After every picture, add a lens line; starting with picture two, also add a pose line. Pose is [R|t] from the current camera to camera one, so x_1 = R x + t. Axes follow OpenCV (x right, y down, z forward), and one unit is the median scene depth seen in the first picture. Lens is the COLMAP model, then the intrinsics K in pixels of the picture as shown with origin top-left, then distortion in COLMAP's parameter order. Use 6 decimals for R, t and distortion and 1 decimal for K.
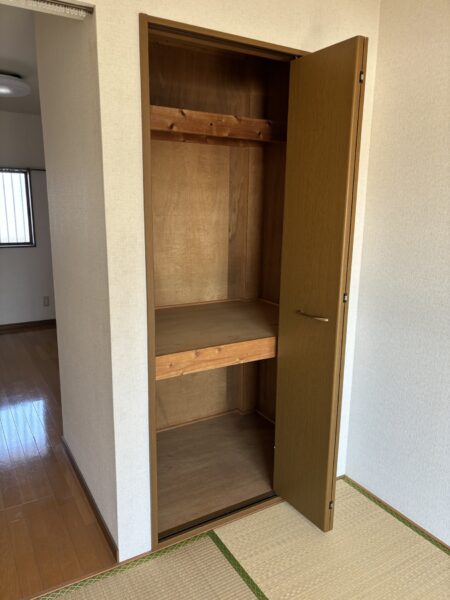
lens RADIAL K [[454.4, 0, 221.3], [0, 454.4, 300.9], [0, 0, 1]] dist [0.066555, -0.084133]
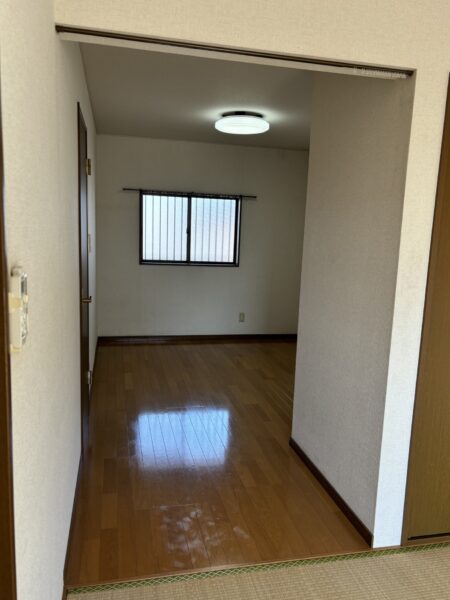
lens RADIAL K [[482.3, 0, 225.0], [0, 482.3, 300.0], [0, 0, 1]] dist [-0.001799, -0.003480]
pose [[0.952579, 0.072837, -0.295444, -0.240591], [-0.092447, 0.994309, -0.052942, 0.062349], [0.289907, 0.077744, 0.953892, -0.235978]]
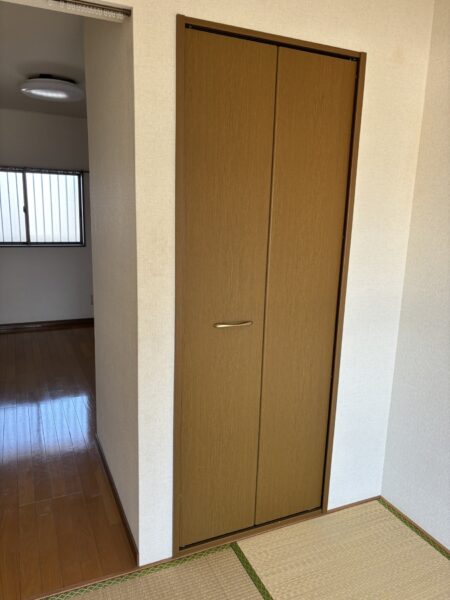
lens RADIAL K [[454.4, 0, 221.3], [0, 454.4, 300.9], [0, 0, 1]] dist [0.066555, -0.084133]
pose [[0.993641, 0.038523, -0.105796, 0.034228], [-0.039351, 0.999209, -0.005748, -0.005207], [0.105491, 0.009875, 0.994371, 0.022898]]
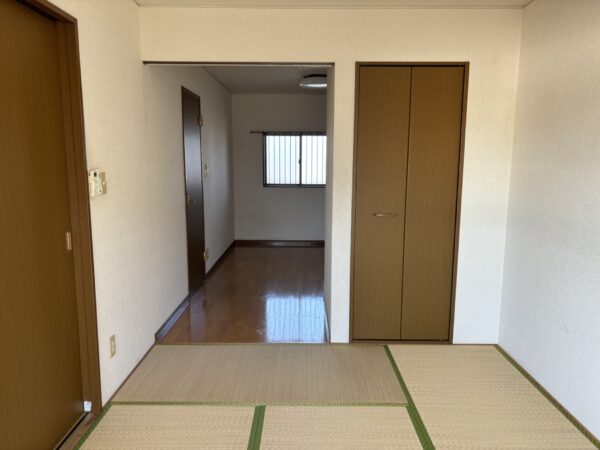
lens RADIAL K [[454.4, 0, 301.3], [0, 454.4, 226.2], [0, 0, 1]] dist [0.066555, -0.084133]
pose [[0.861921, 0.068407, -0.502407, 0.528879], [-0.101430, 0.994091, -0.038658, 0.168473], [0.496794, 0.084279, 0.863767, -0.642362]]
